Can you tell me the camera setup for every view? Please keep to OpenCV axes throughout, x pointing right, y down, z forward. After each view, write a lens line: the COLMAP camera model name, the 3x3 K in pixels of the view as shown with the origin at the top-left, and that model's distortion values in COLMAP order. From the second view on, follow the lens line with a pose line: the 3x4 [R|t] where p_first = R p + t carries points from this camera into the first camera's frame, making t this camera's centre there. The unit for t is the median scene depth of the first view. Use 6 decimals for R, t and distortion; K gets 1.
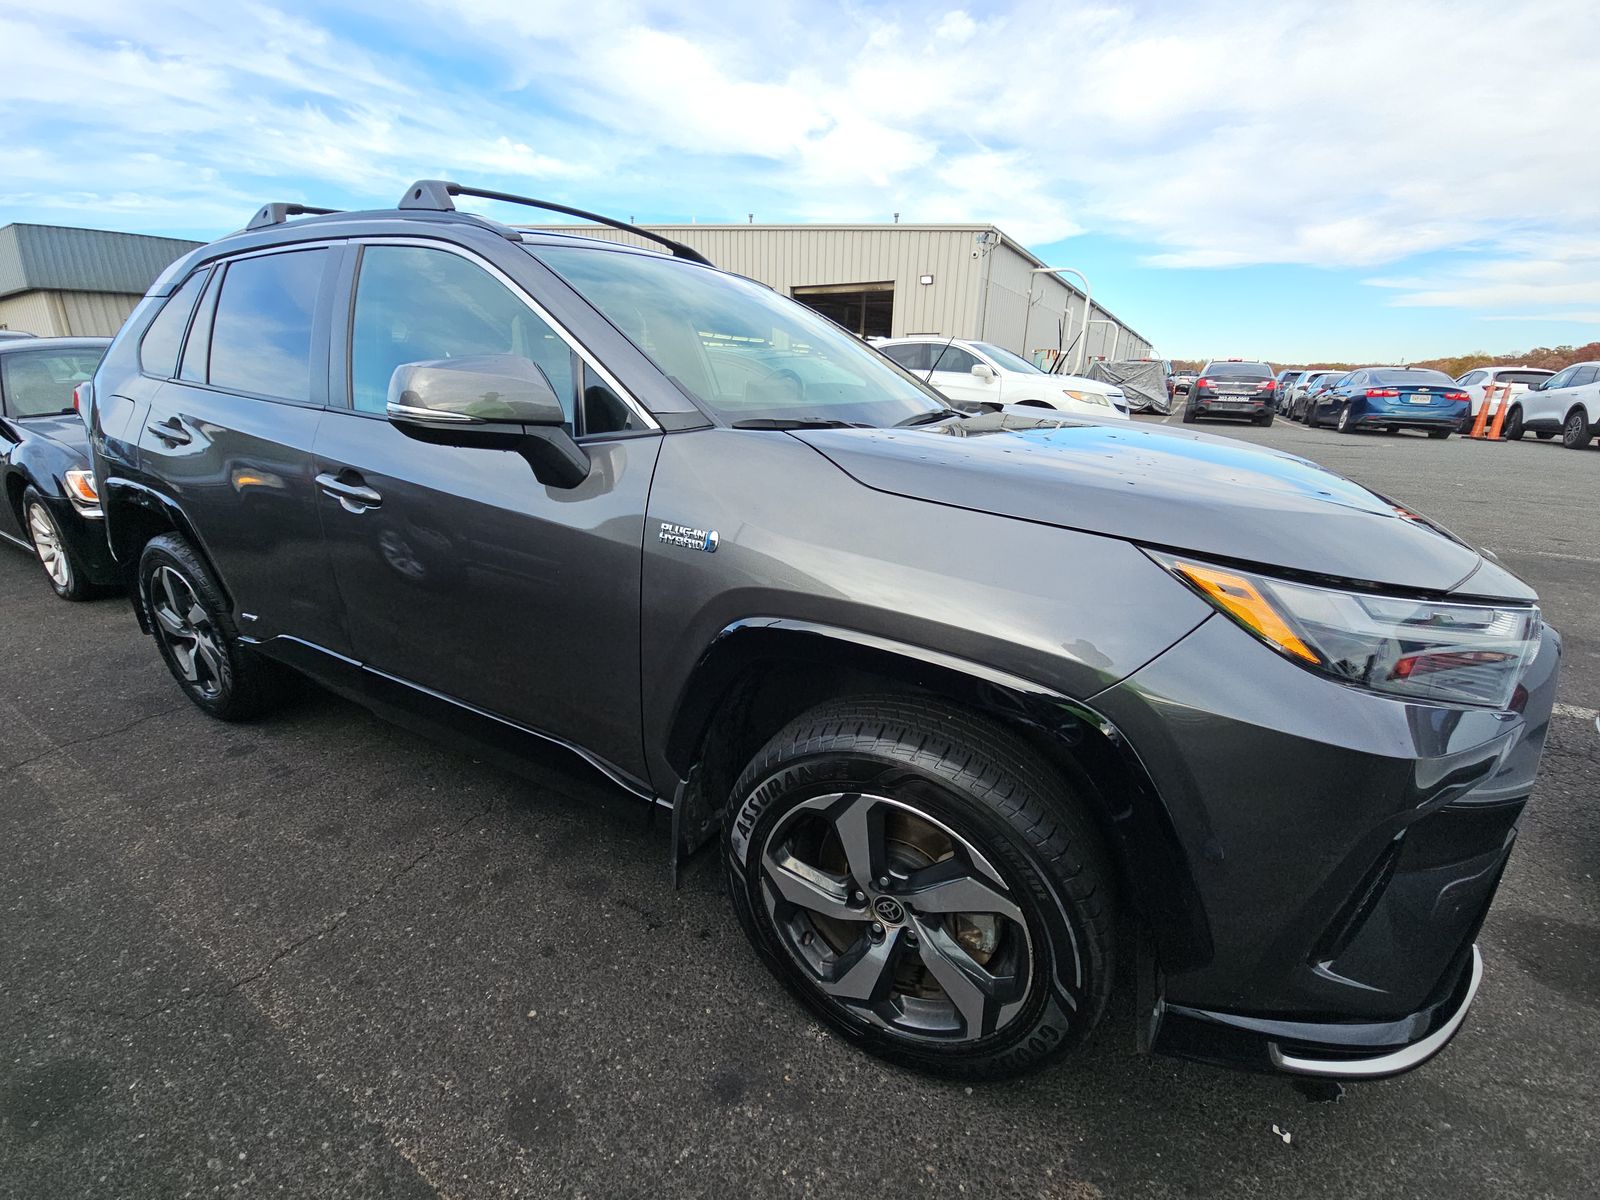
lens RADIAL K [[644.1, 0, 800.0], [0, 644.1, 600.0], [0, 0, 1]] dist [0.031437, -0.018923]
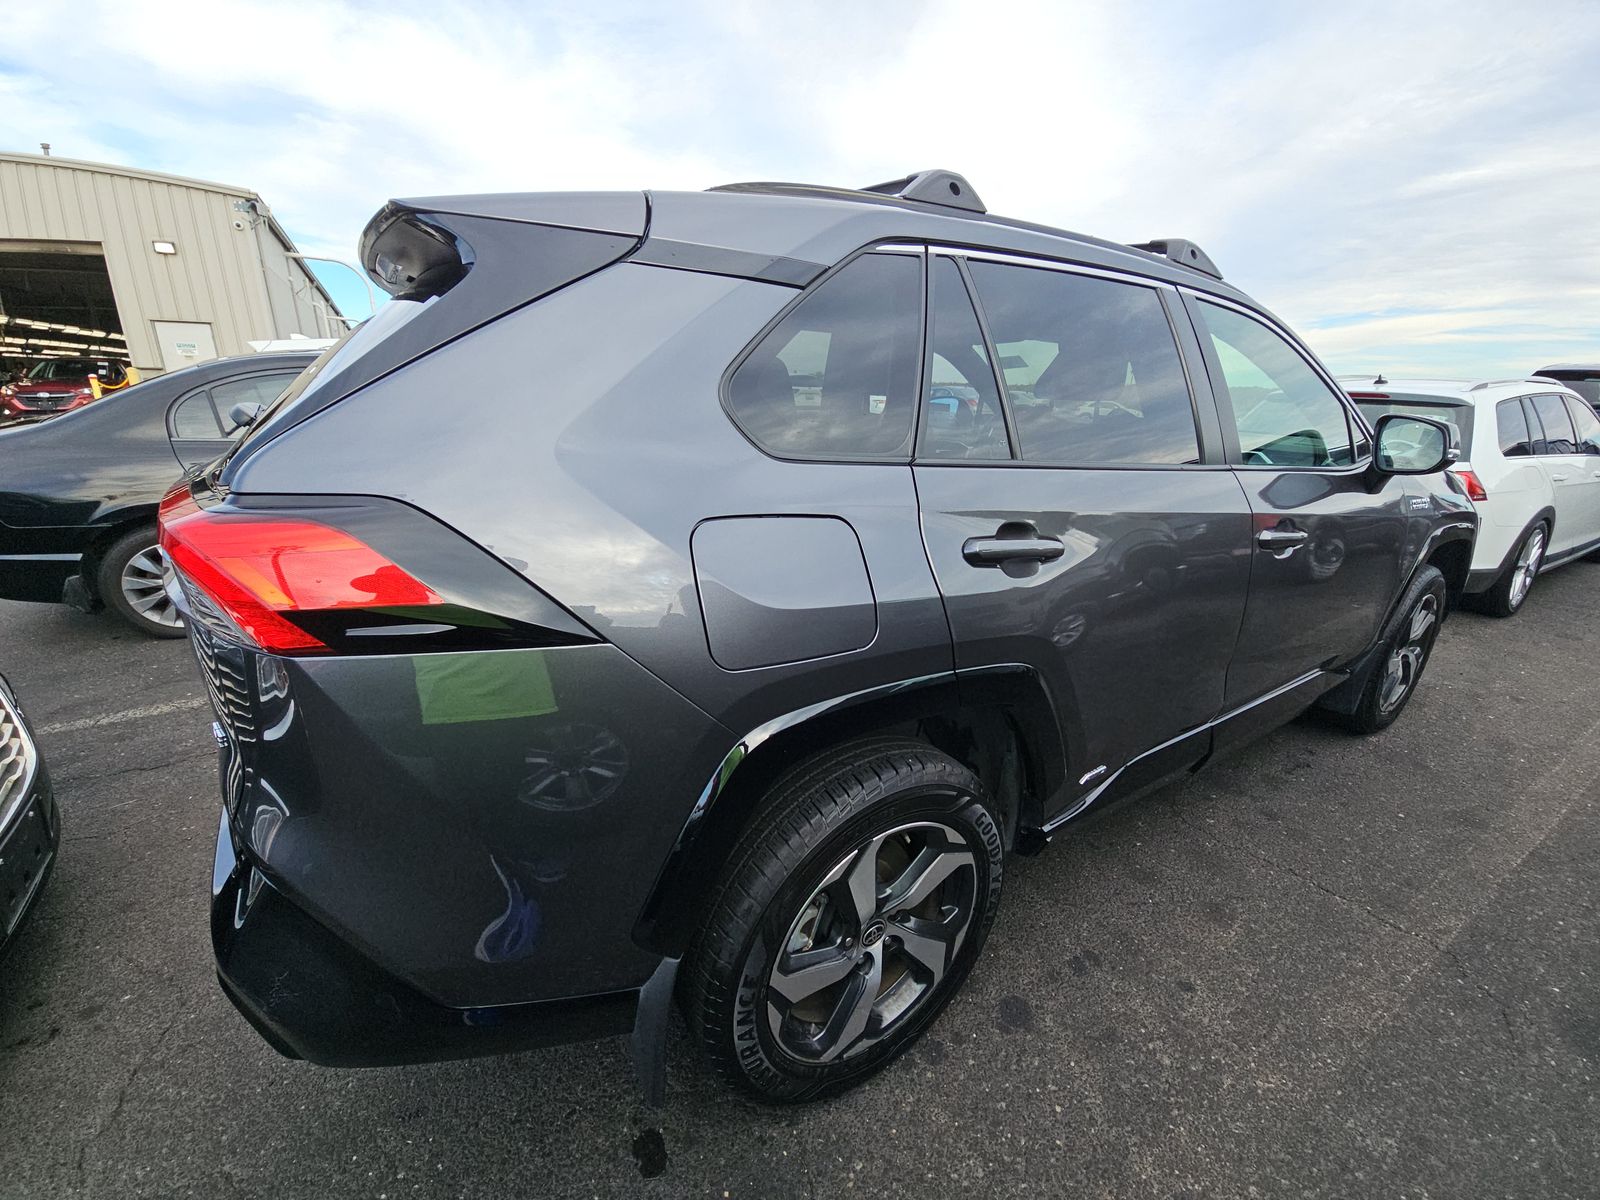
lens RADIAL K [[644.1, 0, 800.0], [0, 644.1, 600.0], [0, 0, 1]] dist [0.031437, -0.018923]
pose [[0.483200, -0.280085, 0.829500, -1.538041], [0.281478, 0.946845, 0.155741, -0.354478], [-0.829029, 0.158232, 0.536353, 0.854237]]
